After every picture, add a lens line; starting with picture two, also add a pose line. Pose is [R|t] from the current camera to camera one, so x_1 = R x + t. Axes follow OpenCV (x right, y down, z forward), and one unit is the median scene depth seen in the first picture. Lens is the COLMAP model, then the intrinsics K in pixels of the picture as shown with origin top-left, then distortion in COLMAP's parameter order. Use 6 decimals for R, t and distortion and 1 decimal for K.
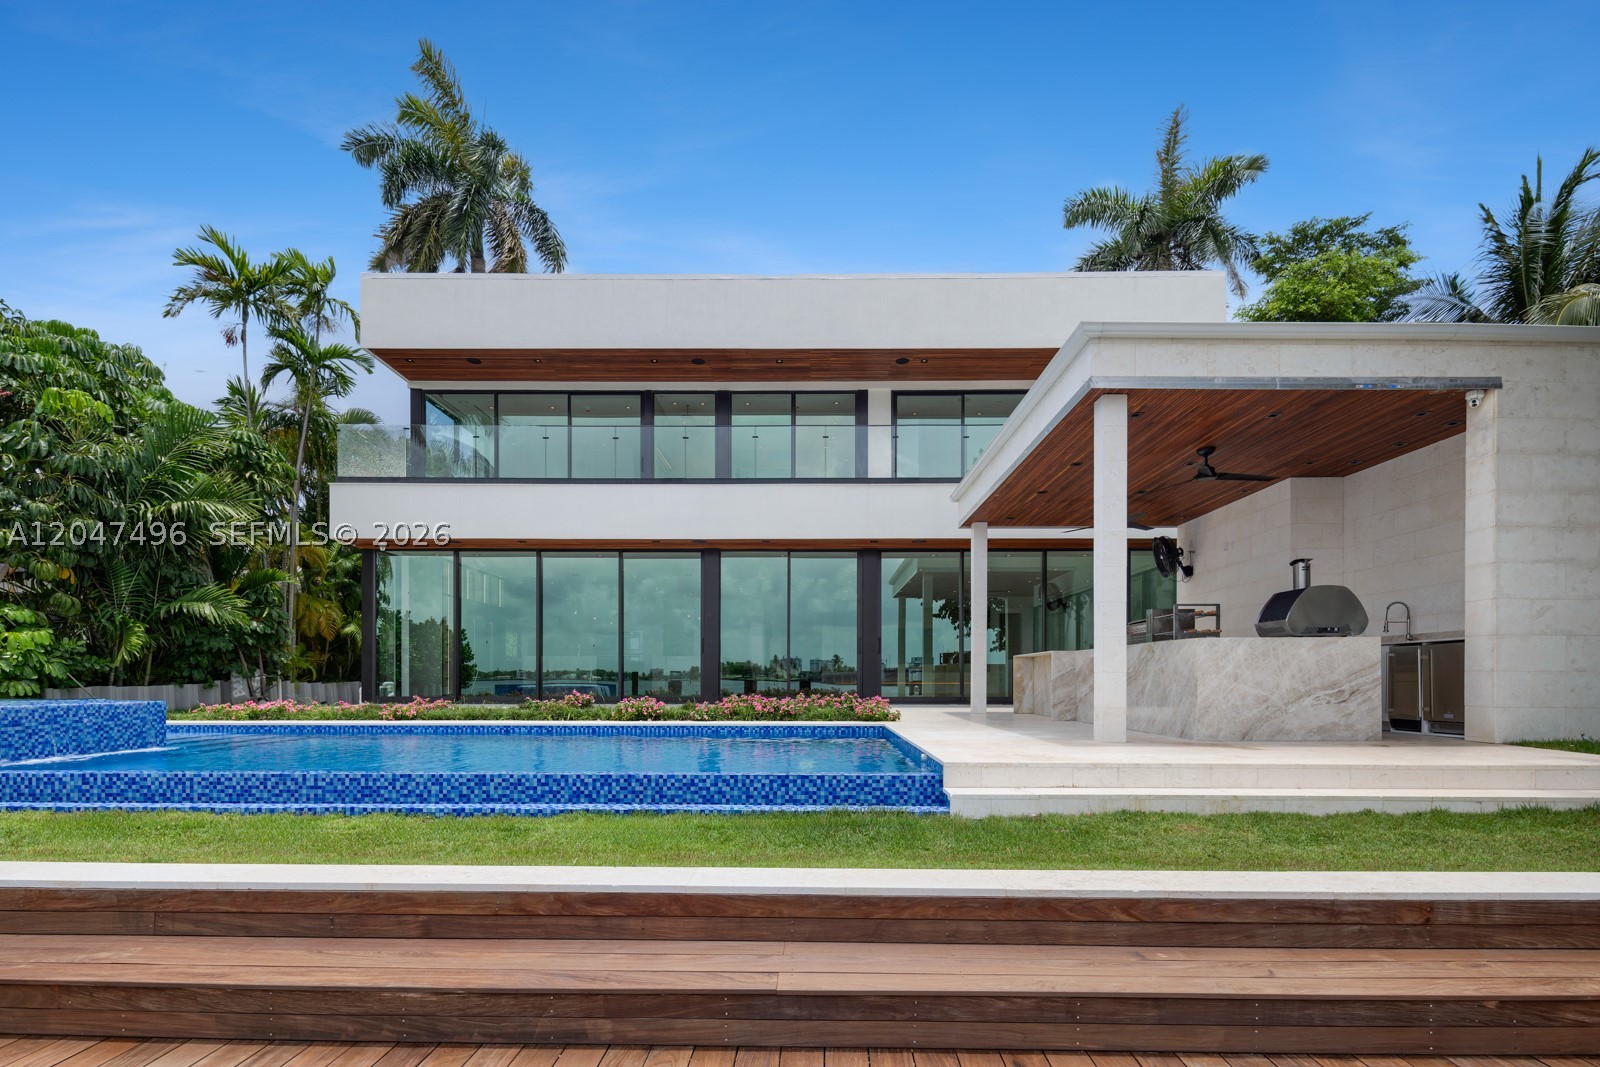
lens RADIAL K [[776.5, 0, 814.2], [0, 776.5, 548.3], [0, 0, 1]] dist [0.002881, -0.001794]
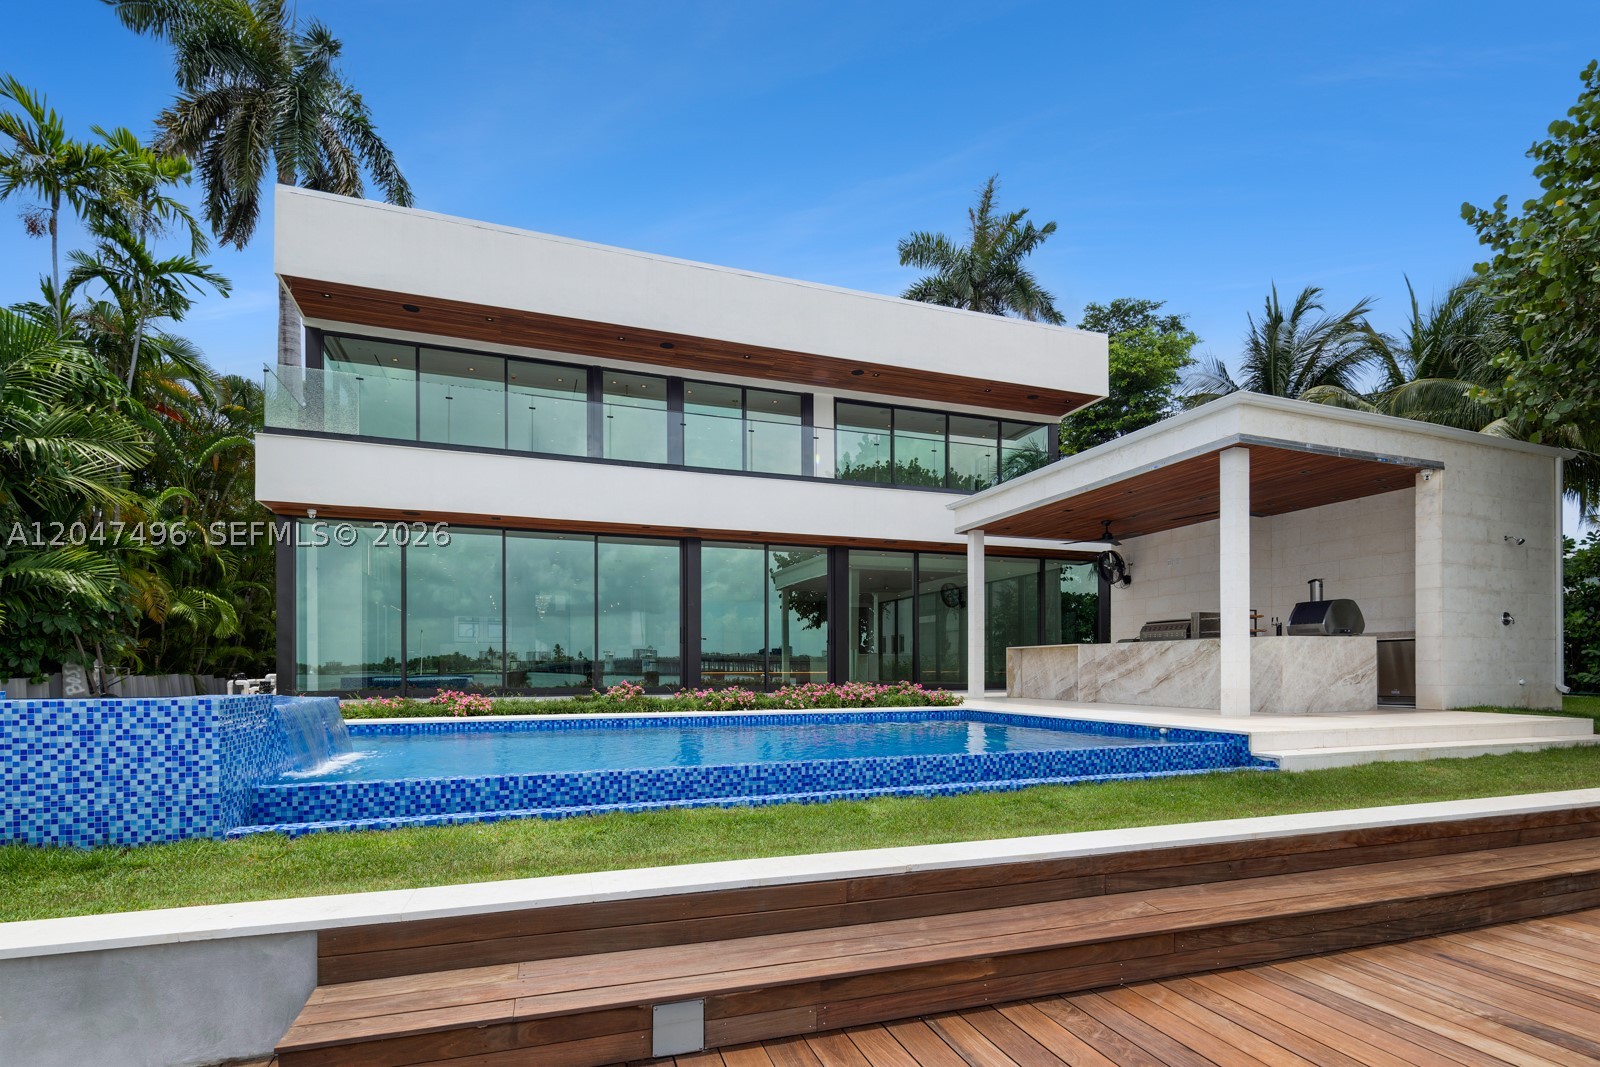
lens RADIAL K [[776.5, 0, 813.9], [0, 776.5, 522.0], [0, 0, 1]] dist [0.002881, -0.001794]
pose [[0.933811, 0.062784, 0.352215, -0.371178], [-0.055502, 0.997985, -0.030745, 0.003142], [-0.353435, 0.009162, 0.935414, 0.018724]]
